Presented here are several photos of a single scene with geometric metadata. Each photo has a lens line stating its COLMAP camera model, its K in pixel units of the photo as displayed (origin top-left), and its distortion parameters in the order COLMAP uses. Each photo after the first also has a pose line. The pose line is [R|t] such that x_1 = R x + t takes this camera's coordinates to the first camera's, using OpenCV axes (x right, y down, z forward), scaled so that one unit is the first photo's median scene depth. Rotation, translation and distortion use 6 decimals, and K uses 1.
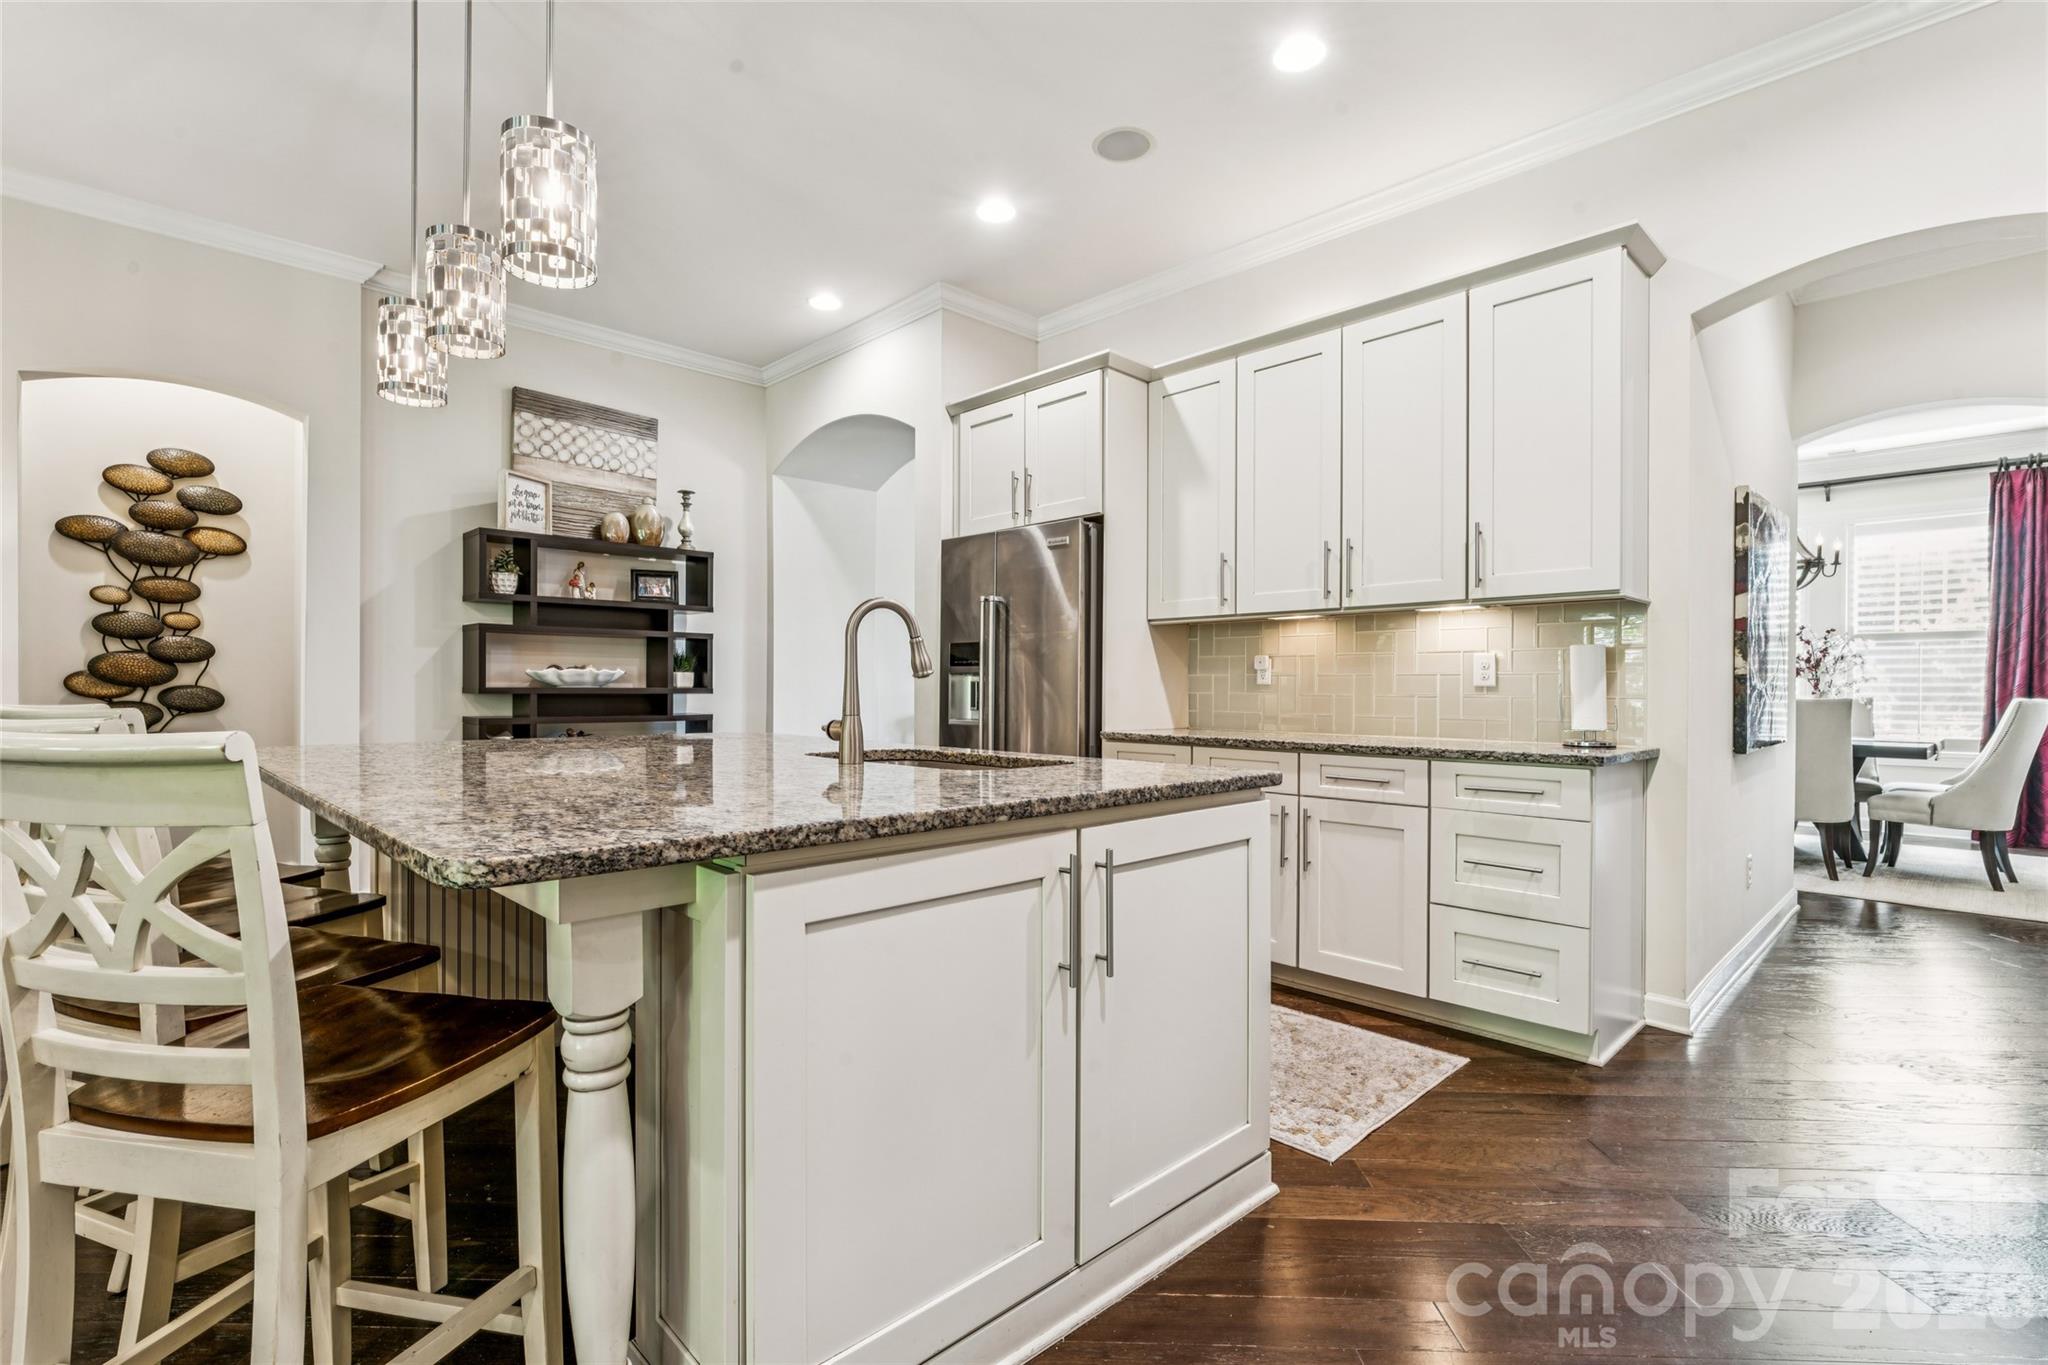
lens RADIAL K [[944.2, 0, 1019.4], [0, 944.2, 691.4], [0, 0, 1]] dist [-0.002158, -0.000043]
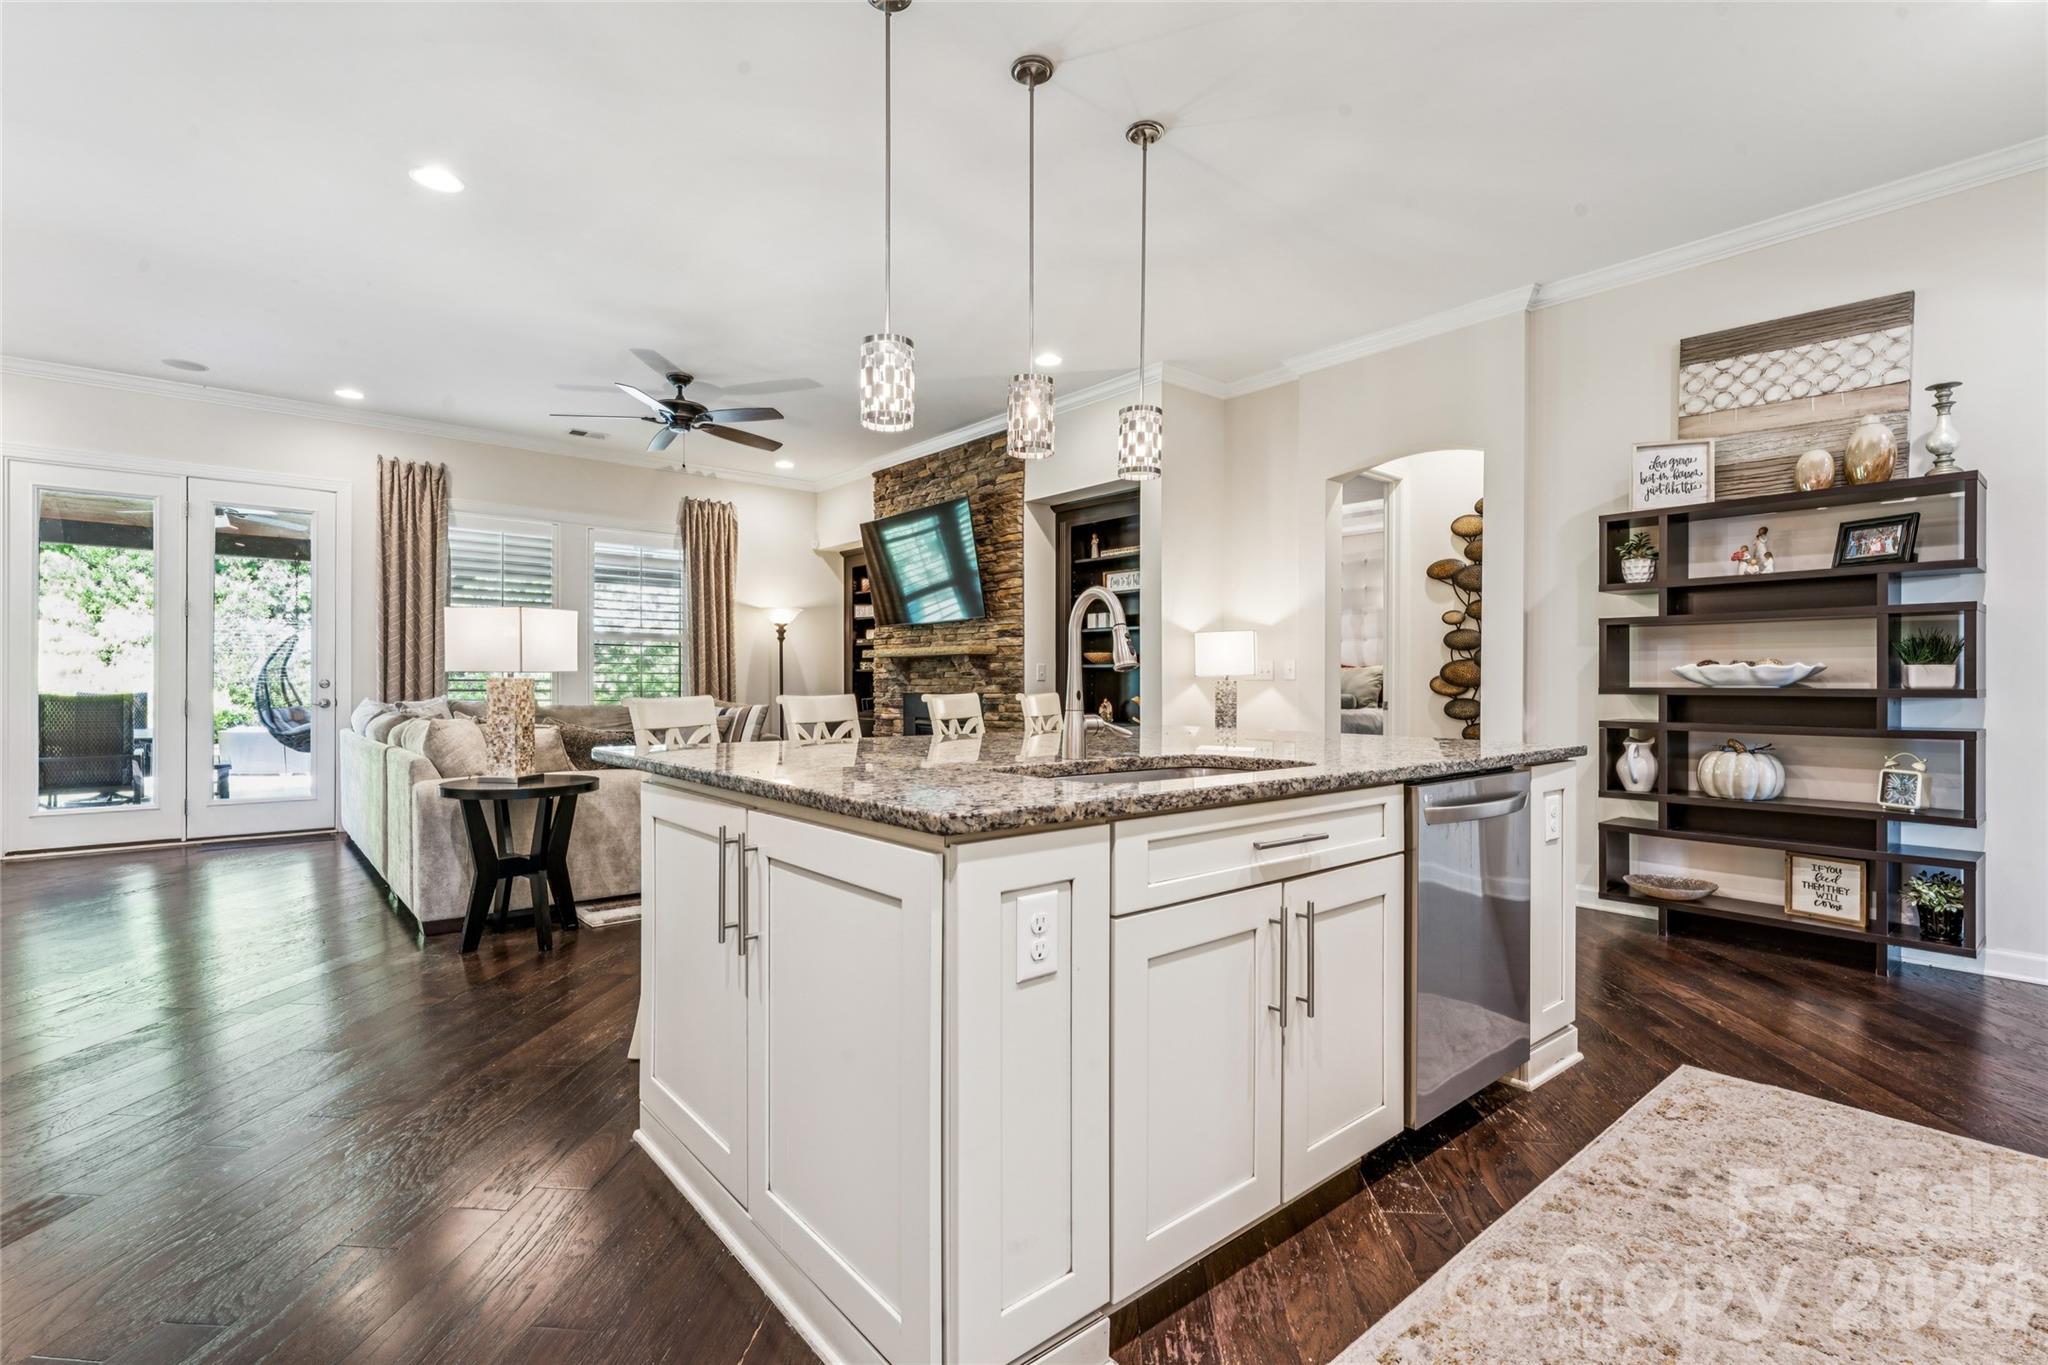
lens RADIAL K [[944.2, 0, 1020.1], [0, 944.2, 681.6], [0, 0, 1]] dist [-0.002158, -0.000043]
pose [[-0.073091, -0.007142, -0.997300, 0.365508], [-0.009657, 0.999933, -0.006453, 0.001533], [0.997279, 0.009160, -0.073155, 0.456996]]
